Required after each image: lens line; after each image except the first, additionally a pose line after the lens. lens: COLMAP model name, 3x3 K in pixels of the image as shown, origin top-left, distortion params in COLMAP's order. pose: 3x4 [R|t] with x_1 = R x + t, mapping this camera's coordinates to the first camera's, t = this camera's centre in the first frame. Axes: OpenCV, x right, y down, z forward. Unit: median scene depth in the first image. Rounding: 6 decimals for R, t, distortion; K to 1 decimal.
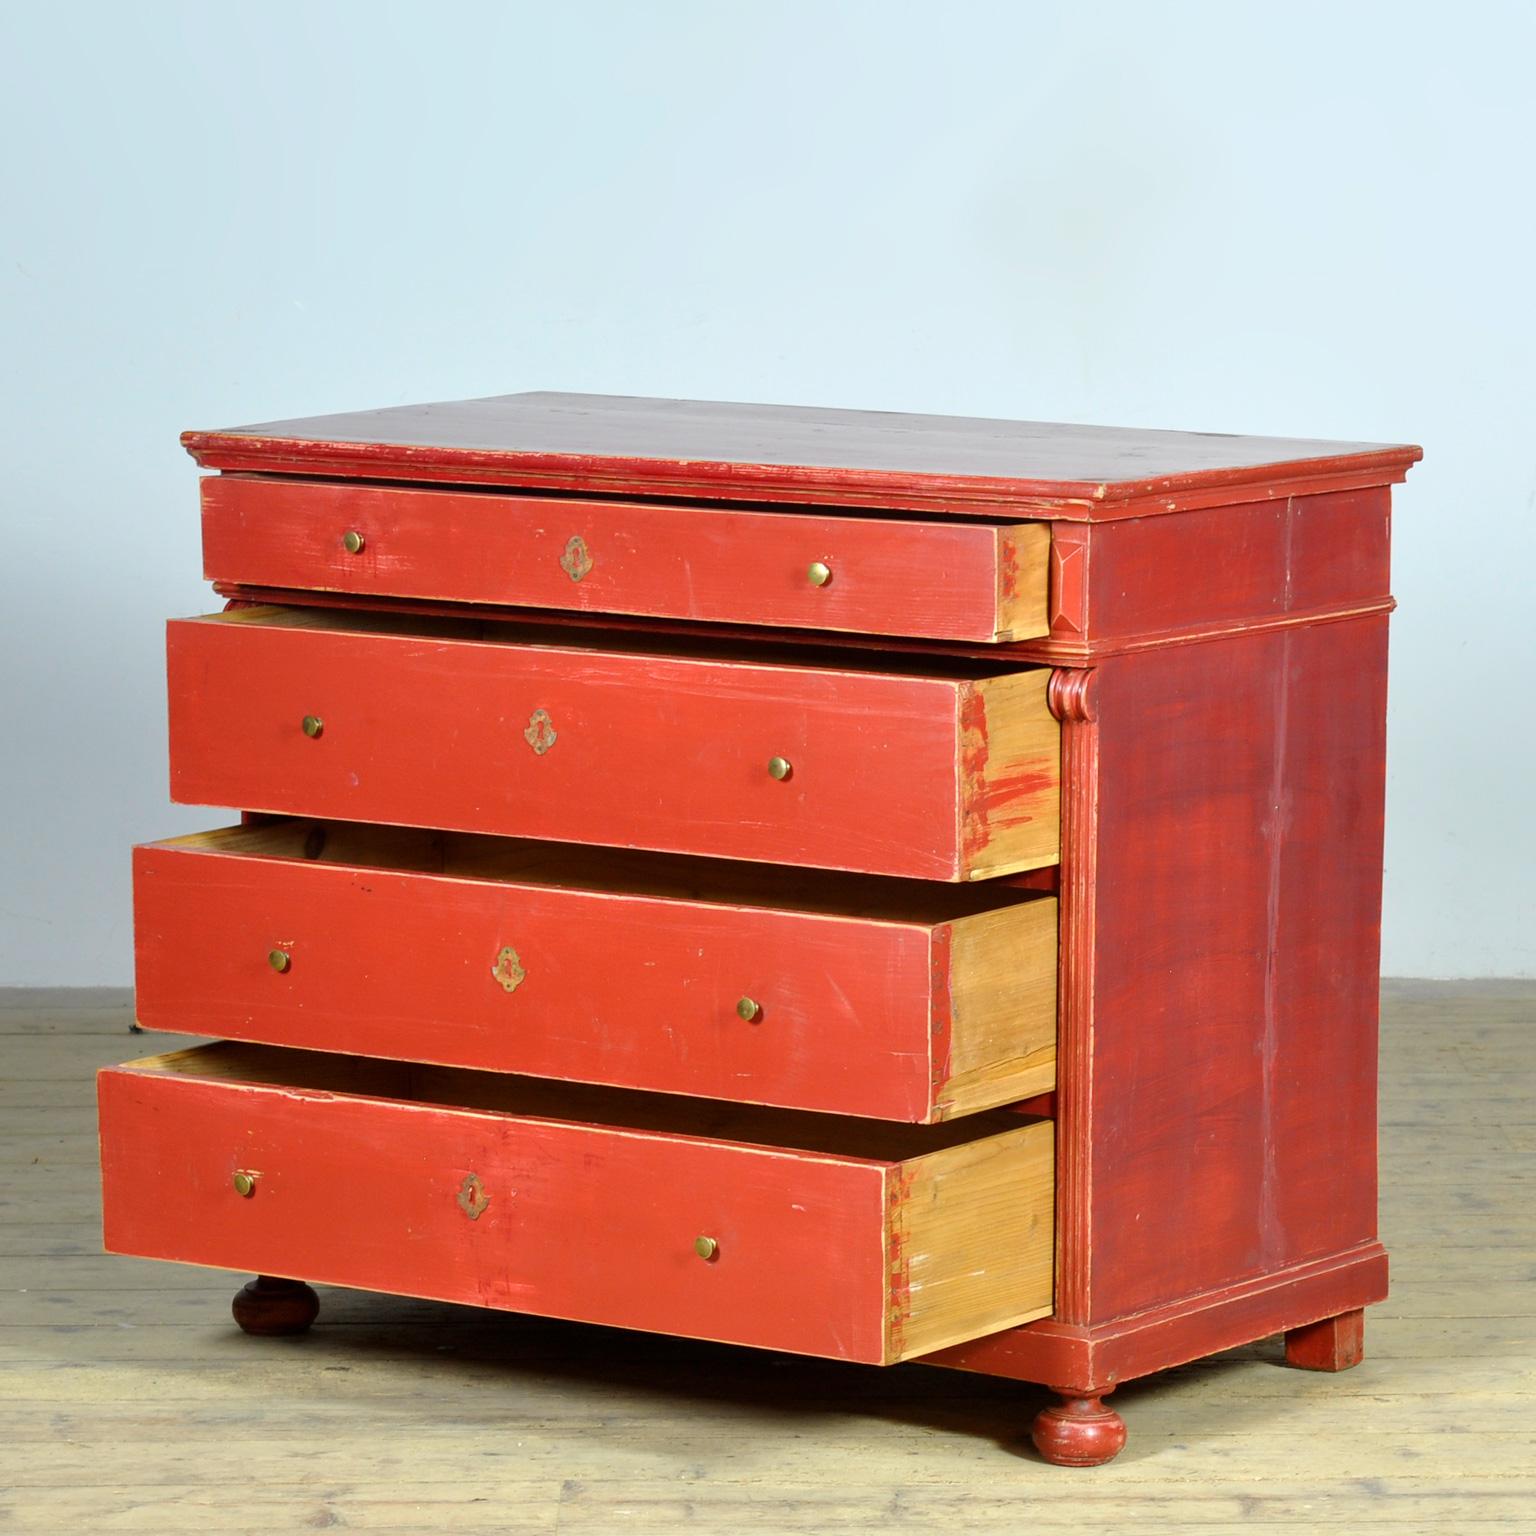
lens RADIAL K [[6351.7, 0, 764.3], [0, 6351.7, 565.6], [0, 0, 1]] dist [0.044669, 0.000000]
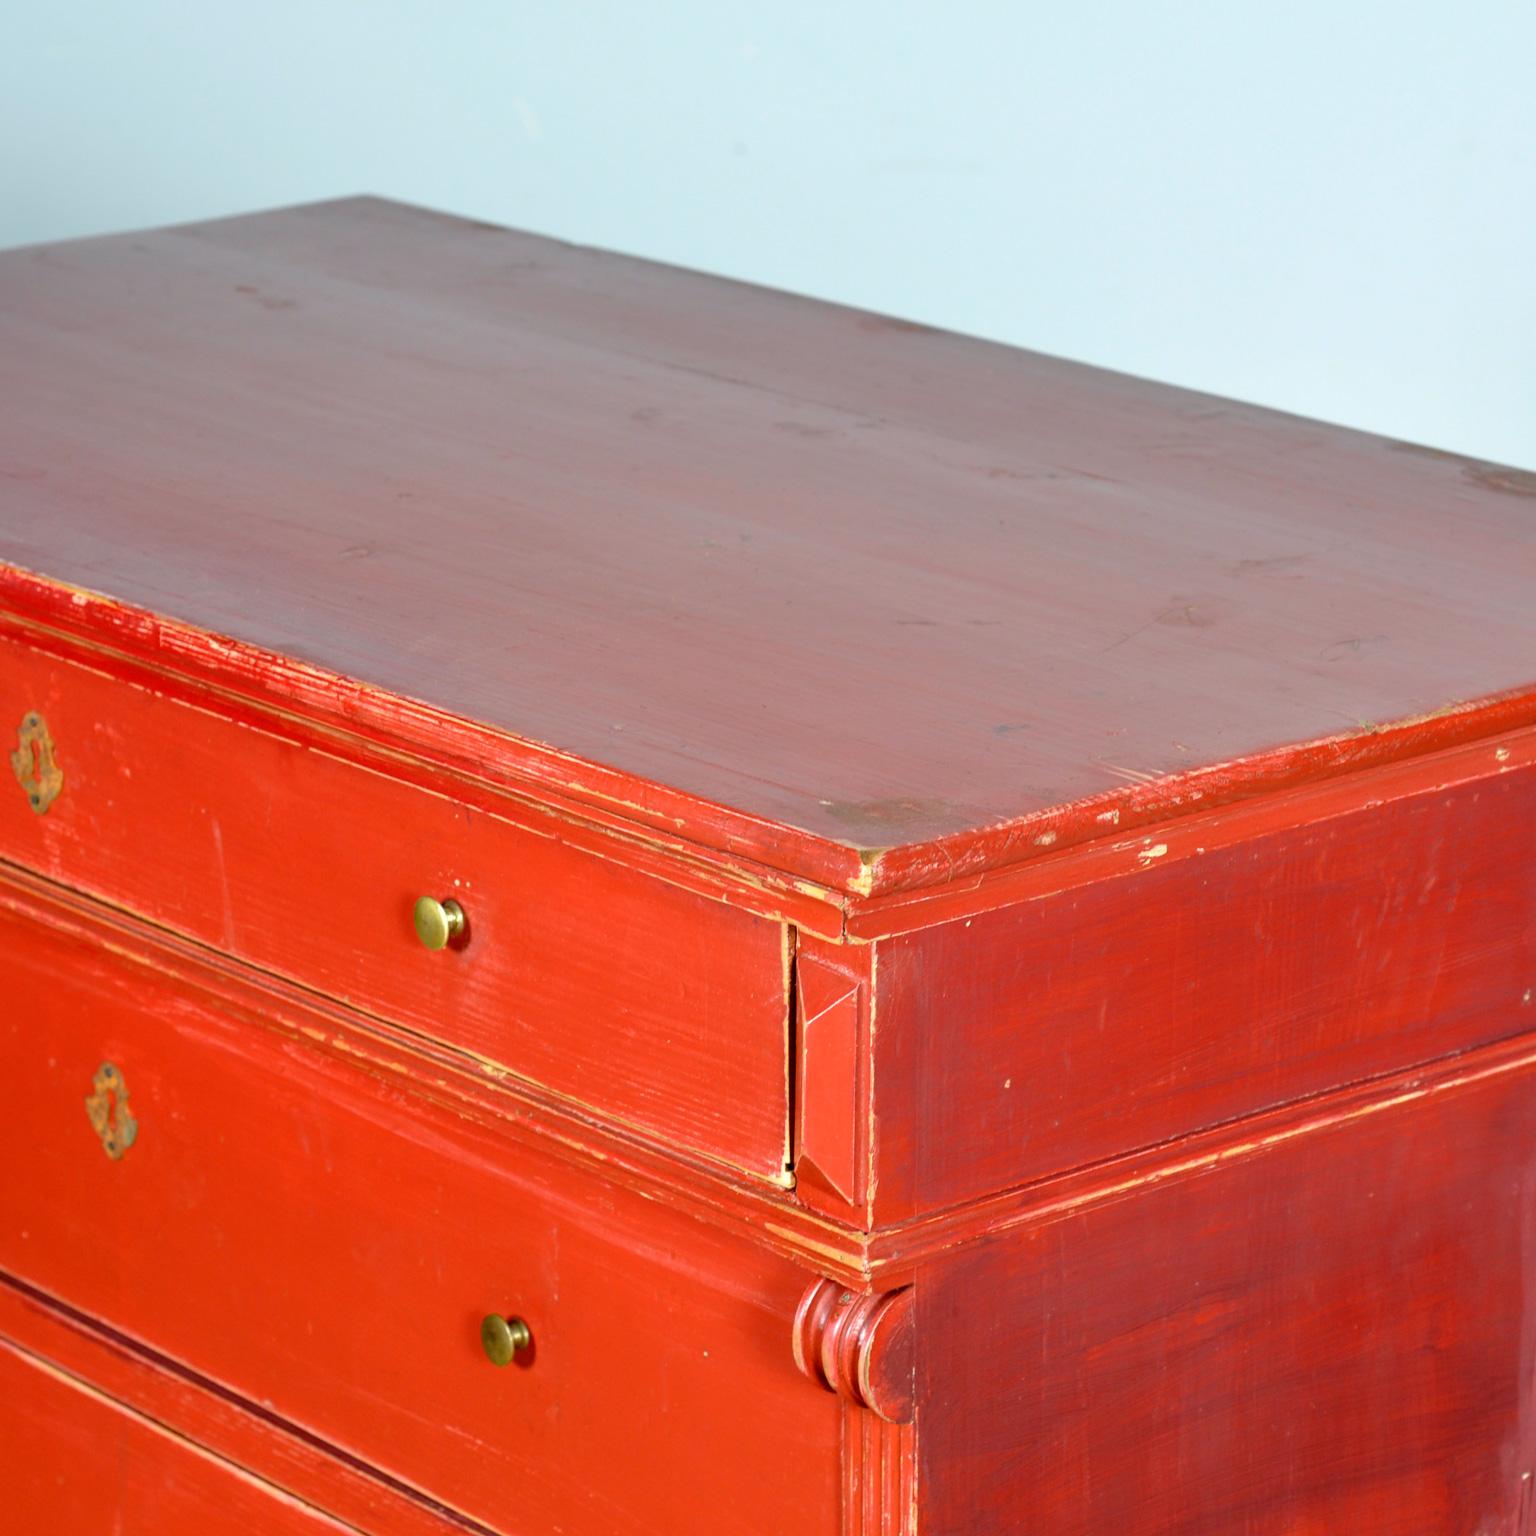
lens RADIAL K [[5127.2, 0, 775.7], [0, 5127.2, 766.8], [0, 0, 1]] dist [0.266963, 0.000000]
pose [[0.966510, 0.061045, -0.249264, 0.118968], [-0.012234, 0.981152, 0.192849, -0.073185], [0.256338, -0.183341, 0.949040, 0.714685]]
